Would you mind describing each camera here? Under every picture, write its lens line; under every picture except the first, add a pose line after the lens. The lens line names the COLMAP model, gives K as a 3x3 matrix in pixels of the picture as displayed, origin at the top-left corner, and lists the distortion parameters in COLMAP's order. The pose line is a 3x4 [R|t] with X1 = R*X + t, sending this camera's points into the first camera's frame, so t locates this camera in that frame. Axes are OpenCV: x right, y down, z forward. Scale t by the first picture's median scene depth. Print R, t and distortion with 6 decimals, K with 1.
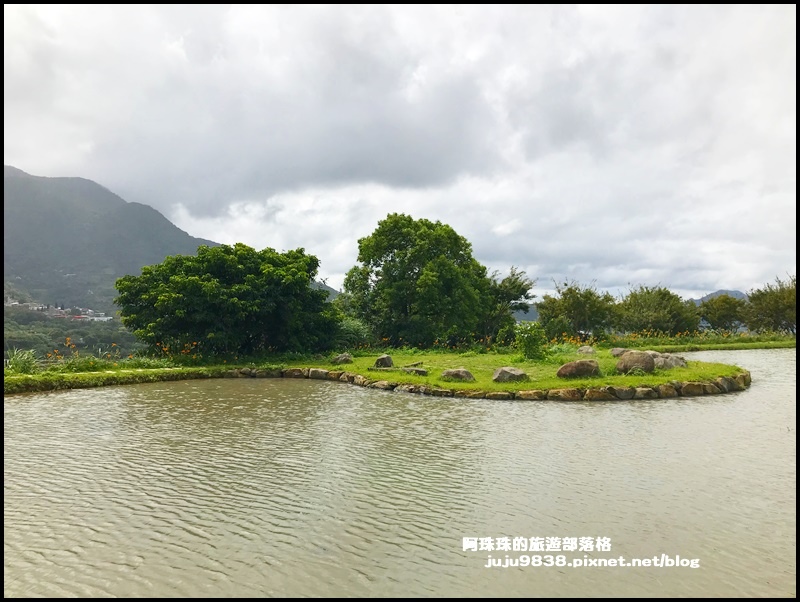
lens RADIAL K [[638.8, 0, 394.9], [0, 638.8, 298.7], [0, 0, 1]] dist [0.008433, -0.027587]
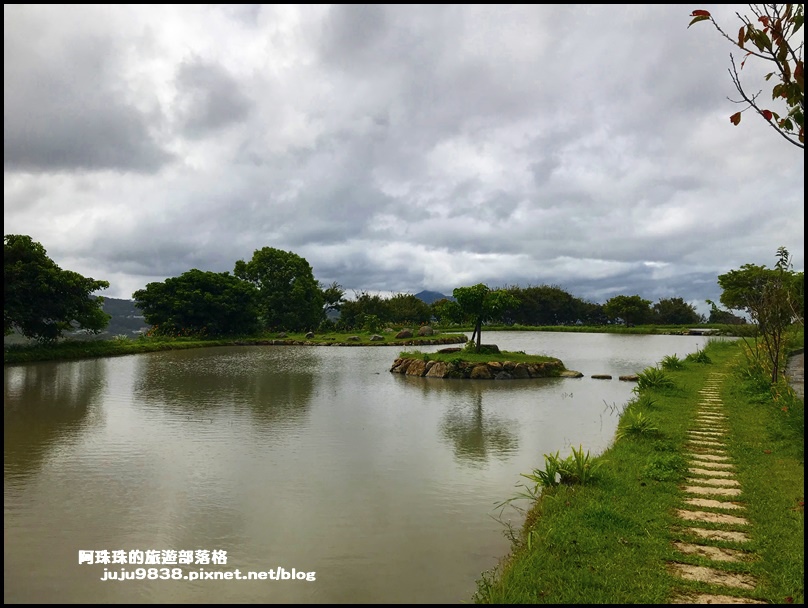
lens RADIAL K [[645.1, 0, 399.3], [0, 645.1, 289.2], [0, 0, 1]] dist [0.008433, -0.027587]
pose [[0.906852, 0.006949, 0.421392, -0.451133], [-0.001411, 0.999909, -0.013453, -0.013134], [-0.421447, 0.011605, 0.906779, -0.691596]]
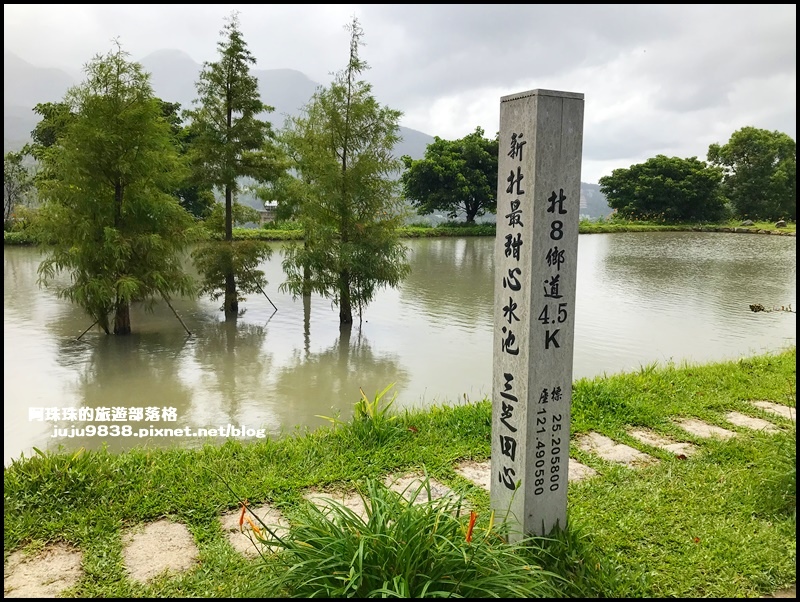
lens RADIAL K [[638.8, 0, 399.7], [0, 638.8, 301.0], [0, 0, 1]] dist [0.008433, -0.027587]
pose [[0.960084, 0.048122, -0.275541, -0.405069], [0.001835, 0.983985, 0.178241, -0.009512], [0.279706, -0.171632, 0.944620, -0.793244]]
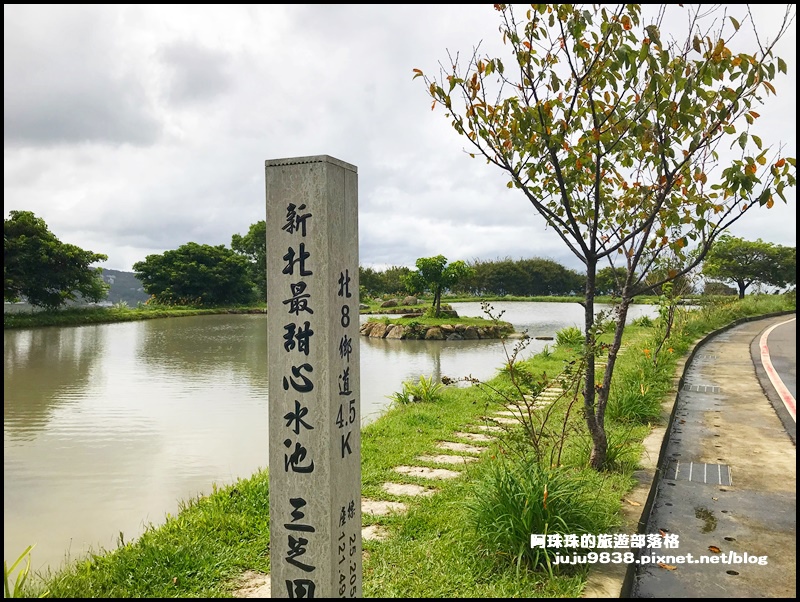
lens RADIAL K [[638.8, 0, 397.4], [0, 638.8, 290.7], [0, 0, 1]] dist [0.008433, -0.027587]
pose [[0.912461, -0.013518, 0.408939, -0.430511], [0.000853, 0.999515, 0.031136, -0.008877], [-0.409162, -0.028061, 0.912030, -0.776783]]
